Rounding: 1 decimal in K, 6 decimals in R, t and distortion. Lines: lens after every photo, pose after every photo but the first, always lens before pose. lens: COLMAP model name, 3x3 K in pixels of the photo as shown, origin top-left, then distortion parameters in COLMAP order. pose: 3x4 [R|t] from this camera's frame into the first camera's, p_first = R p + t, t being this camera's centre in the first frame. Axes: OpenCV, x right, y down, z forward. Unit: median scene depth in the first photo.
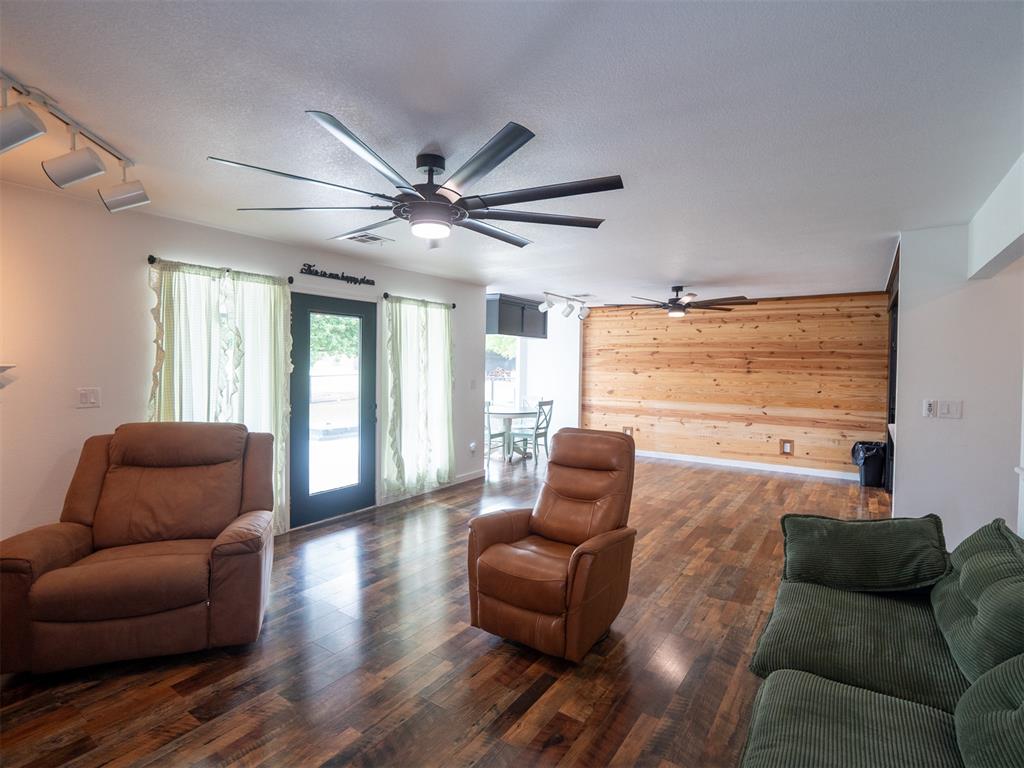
lens RADIAL K [[514.7, 0, 505.9], [0, 514.7, 379.6], [0, 0, 1]] dist [-0.006184, -0.002780]
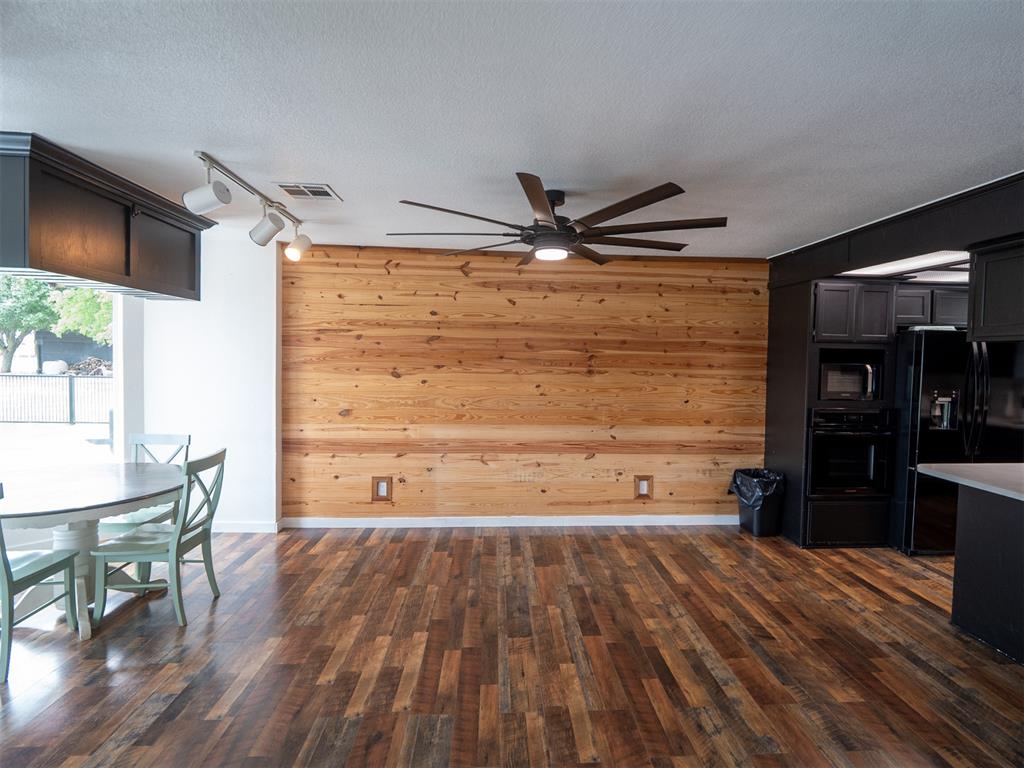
lens RADIAL K [[514.7, 0, 534.1], [0, 514.7, 377.1], [0, 0, 1]] dist [-0.006184, -0.002780]
pose [[0.772172, -0.025034, 0.634920, 0.023946], [0.014676, 0.999660, 0.021566, -0.022805], [-0.635244, -0.007335, 0.772277, 0.540179]]
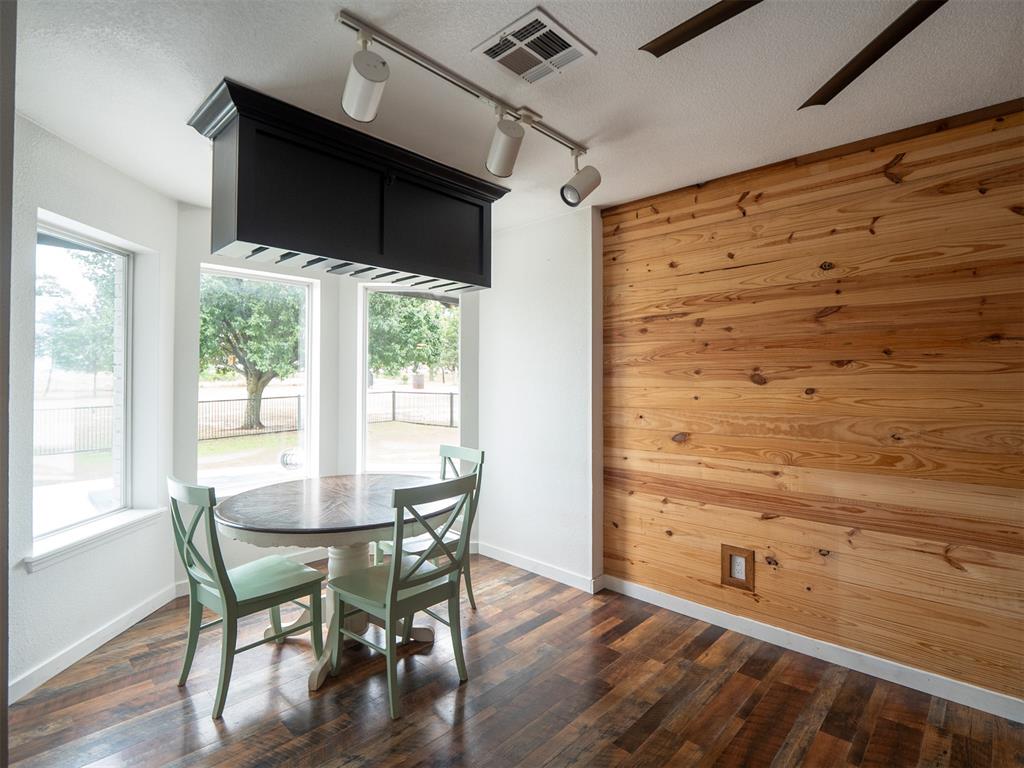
lens RADIAL K [[514.7, 0, 516.7], [0, 514.7, 373.9], [0, 0, 1]] dist [-0.006184, -0.002780]
pose [[0.990148, -0.015424, -0.139173, 0.160448], [0.008821, 0.998811, -0.047938, -0.003592], [0.139747, 0.046238, 0.989107, 0.723914]]
